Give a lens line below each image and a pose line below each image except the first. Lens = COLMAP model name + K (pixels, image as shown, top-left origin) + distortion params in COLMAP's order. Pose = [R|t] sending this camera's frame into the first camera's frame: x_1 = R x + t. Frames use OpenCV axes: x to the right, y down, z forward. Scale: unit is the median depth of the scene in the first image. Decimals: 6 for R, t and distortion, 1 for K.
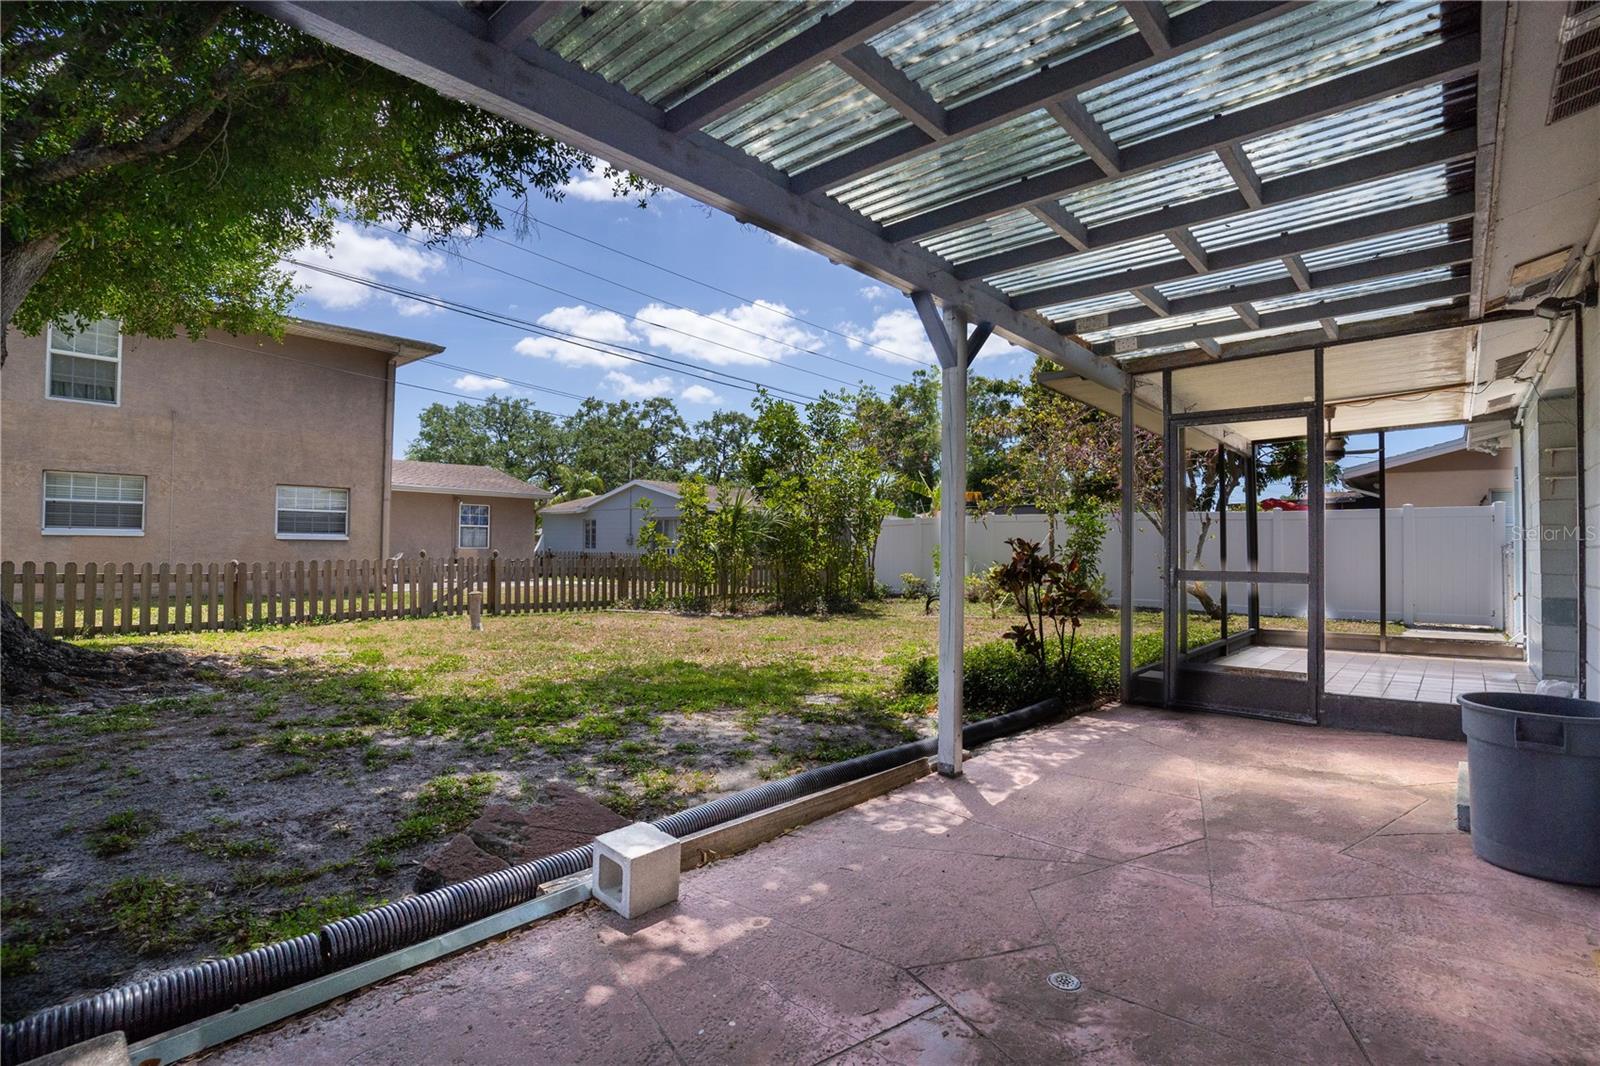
lens RADIAL K [[795.8, 0, 800.0], [0, 795.8, 533.0], [0, 0, 1]] dist [-0.001475, -0.000143]
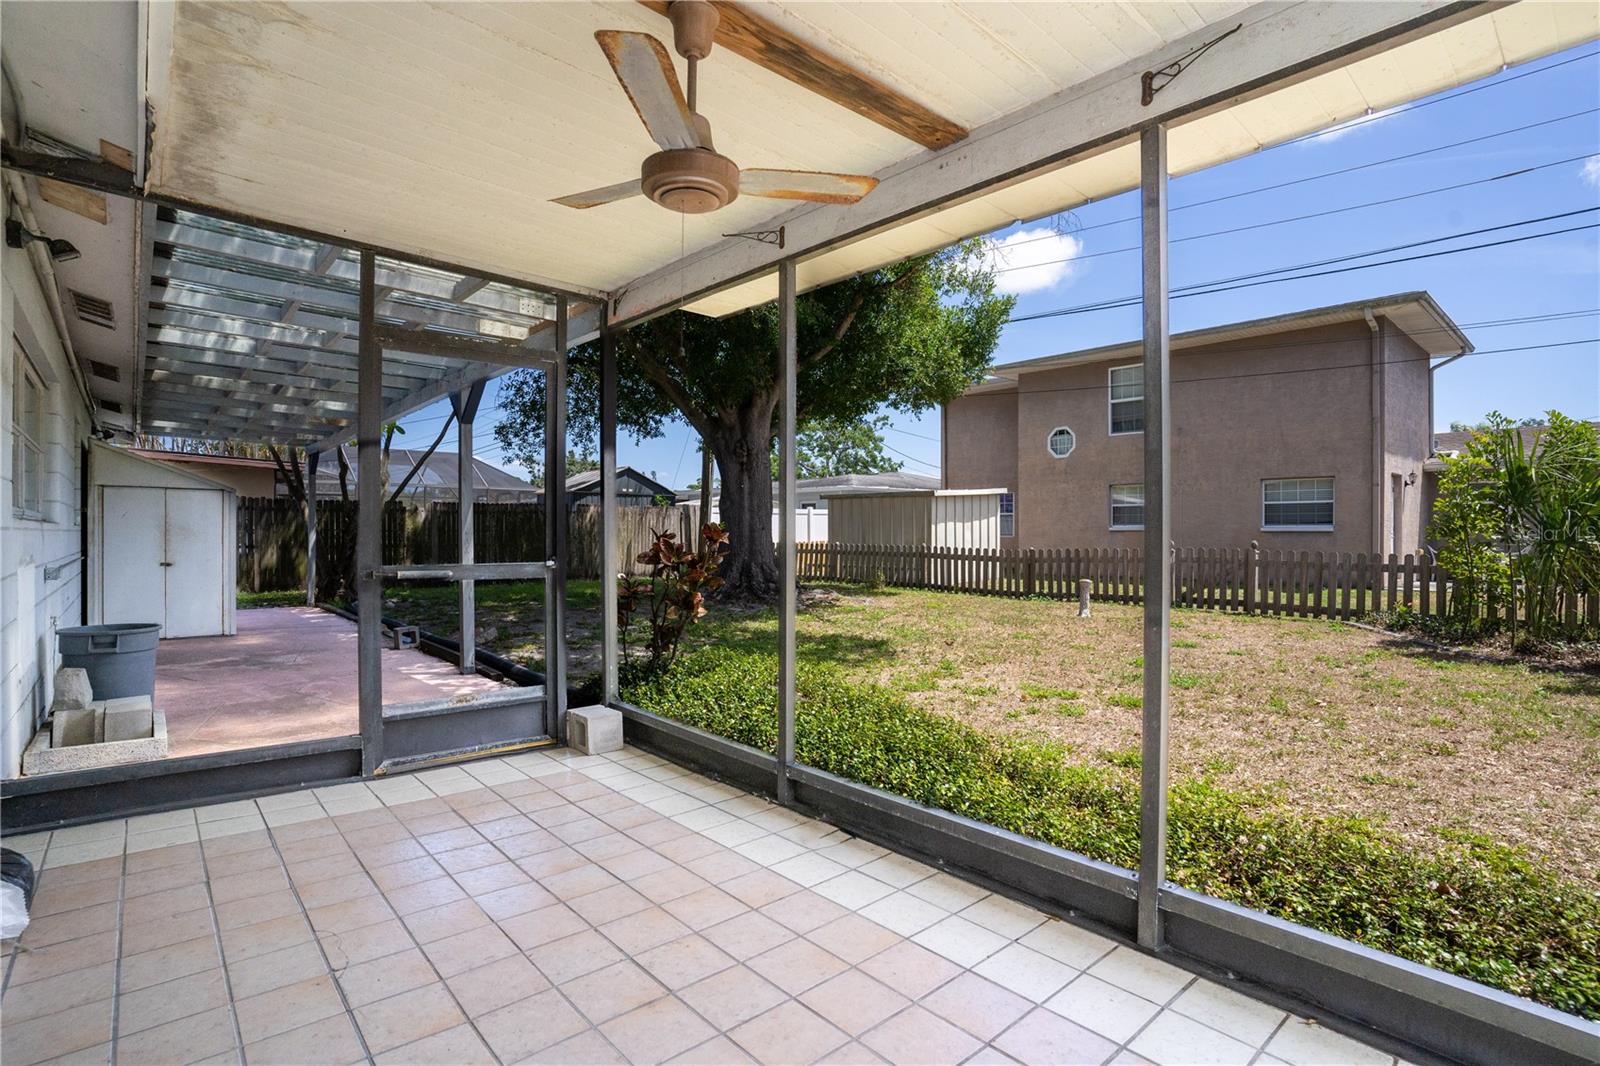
lens RADIAL K [[795.8, 0, 800.0], [0, 795.8, 533.0], [0, 0, 1]] dist [-0.001475, -0.000143]
pose [[-0.110803, -0.014515, -0.993736, 0.523020], [0.014801, 0.999758, -0.016253, 0.020450], [0.993732, -0.016509, -0.110561, 0.591363]]
